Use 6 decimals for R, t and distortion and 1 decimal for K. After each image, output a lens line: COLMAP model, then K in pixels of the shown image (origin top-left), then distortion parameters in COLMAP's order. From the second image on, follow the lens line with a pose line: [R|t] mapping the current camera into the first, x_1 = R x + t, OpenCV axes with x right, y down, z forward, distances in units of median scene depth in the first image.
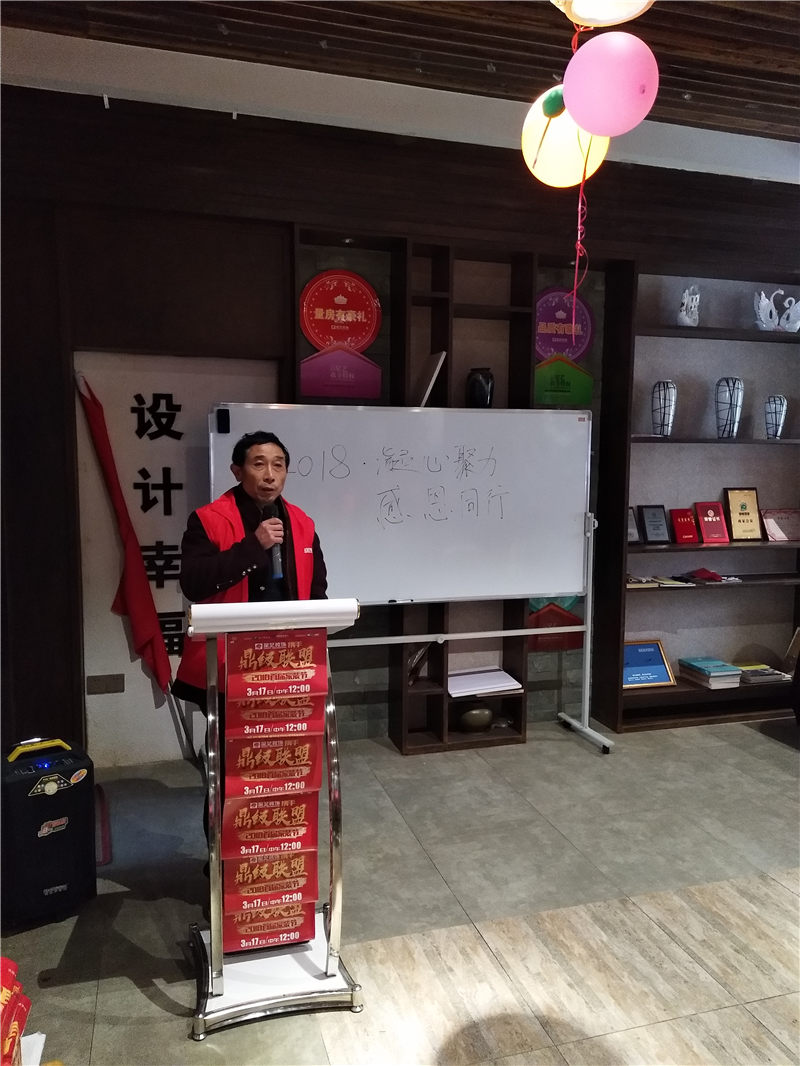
lens RADIAL K [[805.4, 0, 395.1], [0, 805.4, 533.5], [0, 0, 1]] dist [0.075461, -0.101240]
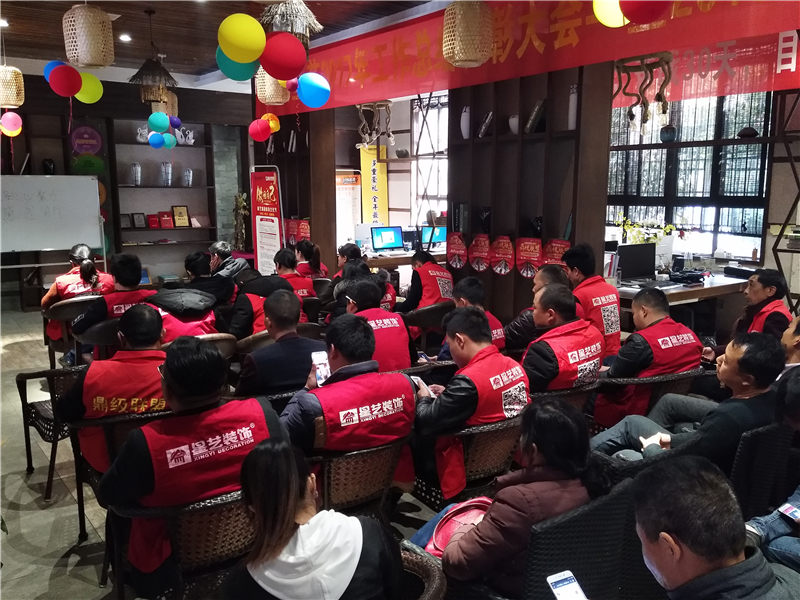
lens RADIAL K [[705.0, 0, 401.2], [0, 705.0, 305.5], [0, 0, 1]] dist [0.063600, -0.046269]
pose [[0.941560, -0.061435, 0.331196, 0.379817], [0.037136, 0.996166, 0.079207, 0.118605], [-0.334793, -0.062279, 0.940232, -1.512321]]
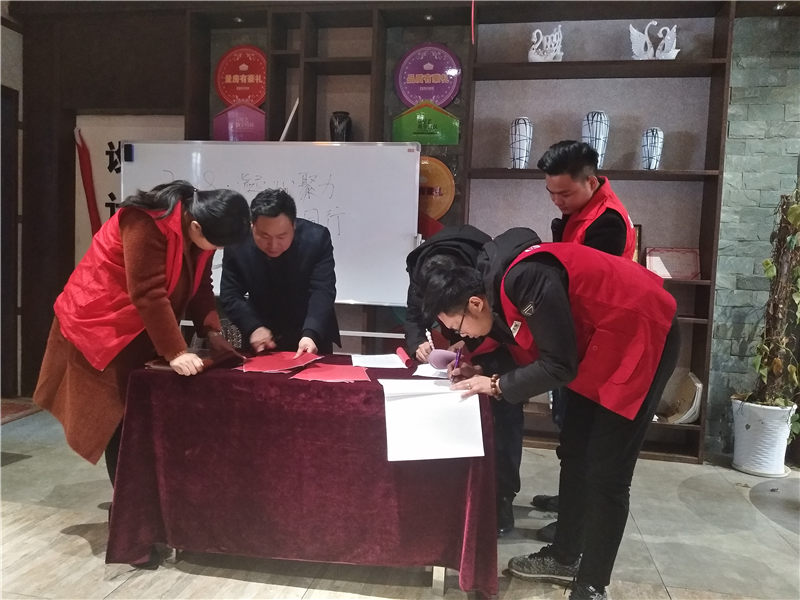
lens RADIAL K [[604.4, 0, 399.2], [0, 604.4, 298.5], [0, 0, 1]] dist [0.075461, -0.101240]
pose [[0.889268, 0.058088, -0.453683, 0.616542], [-0.081010, 0.996224, -0.031235, 0.094956], [0.450155, 0.064530, 0.890616, 0.245196]]
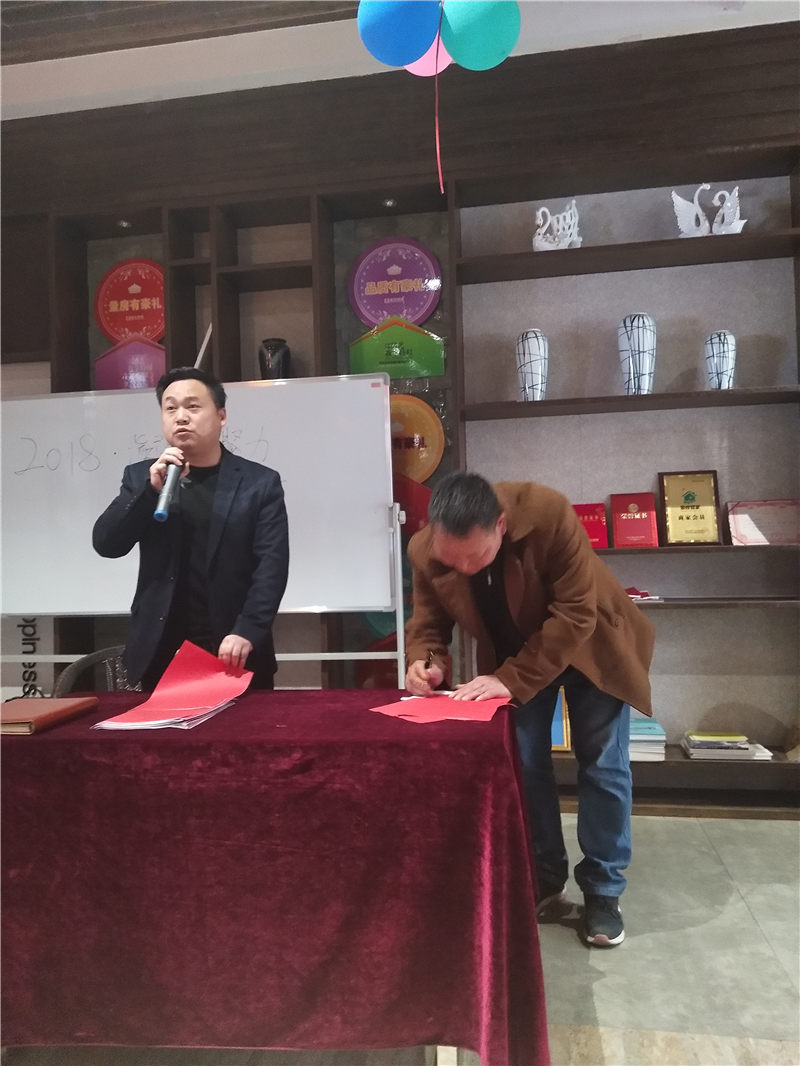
lens RADIAL K [[805.4, 0, 401.4], [0, 805.4, 536.1], [0, 0, 1]] dist [0.075461, -0.101240]
pose [[0.894733, -0.041271, -0.444690, 0.598334], [-0.014311, 0.992560, -0.120913, 0.100734], [0.446372, 0.114549, 0.887486, 0.328775]]
